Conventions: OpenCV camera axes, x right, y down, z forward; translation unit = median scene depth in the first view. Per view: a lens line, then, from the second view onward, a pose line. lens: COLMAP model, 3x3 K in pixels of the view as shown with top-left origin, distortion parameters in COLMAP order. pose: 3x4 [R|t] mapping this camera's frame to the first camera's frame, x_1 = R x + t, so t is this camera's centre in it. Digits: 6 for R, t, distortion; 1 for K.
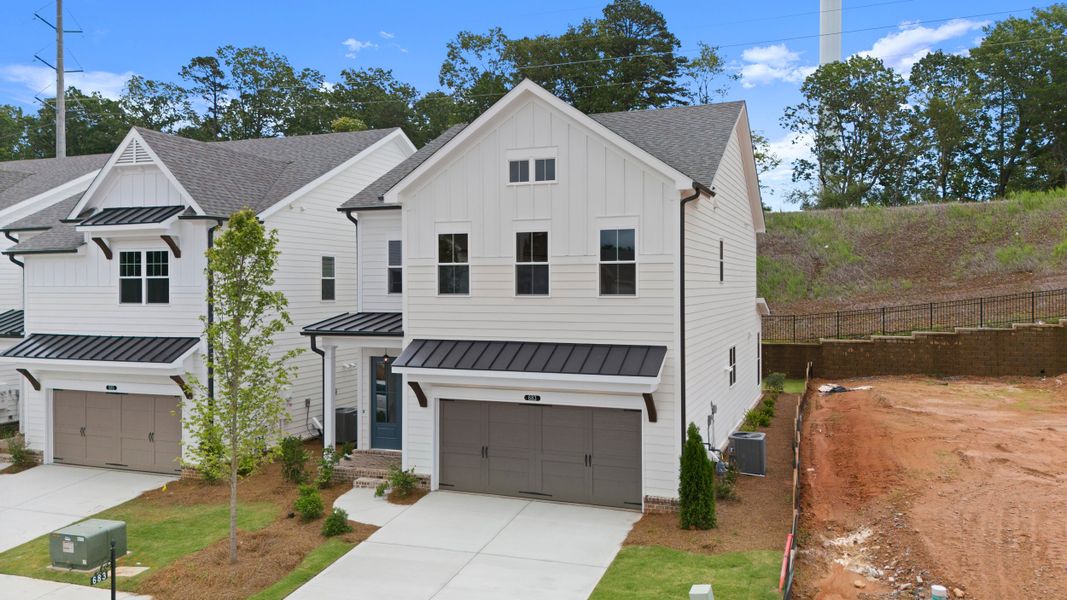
lens RADIAL K [[801.6, 0, 522.1], [0, 801.6, 284.8], [0, 0, 1]] dist [0.060743, -0.044034]
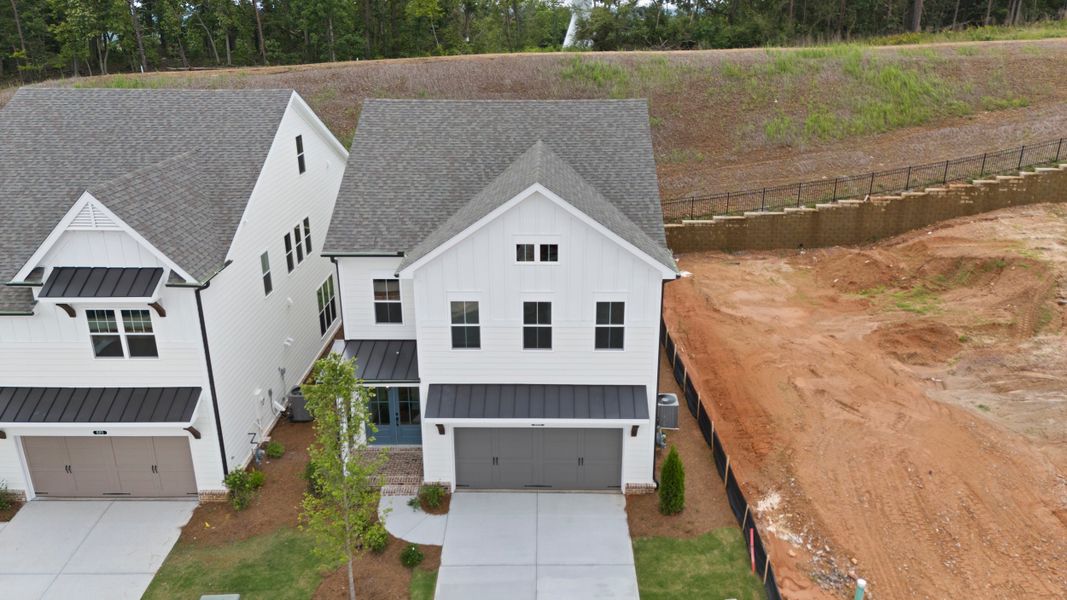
lens RADIAL K [[801.6, 0, 523.9], [0, 801.6, 300.5], [0, 0, 1]] dist [0.060743, -0.044034]
pose [[0.938795, -0.126163, 0.320540, -0.369863], [0.007792, 0.938056, 0.346395, -0.457493], [-0.344387, -0.322696, 0.881626, -0.049007]]
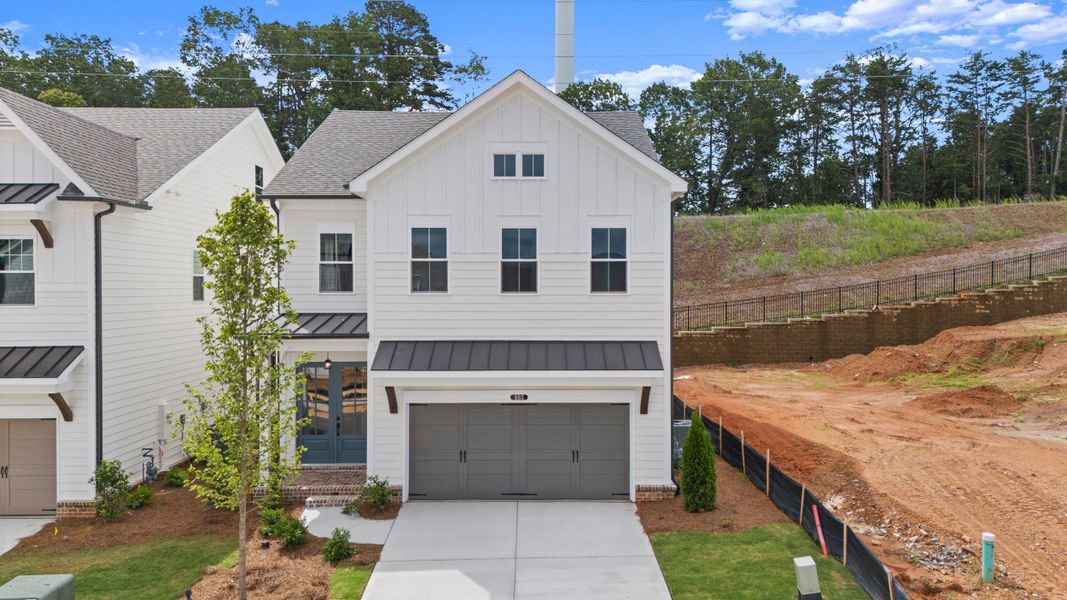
lens RADIAL K [[801.6, 0, 525.6], [0, 801.6, 297.2], [0, 0, 1]] dist [0.060743, -0.044034]
pose [[0.931510, -0.002637, 0.363707, -0.317834], [-0.001449, 0.999939, 0.010962, 0.007086], [-0.363714, -0.010739, 0.931449, 0.079630]]
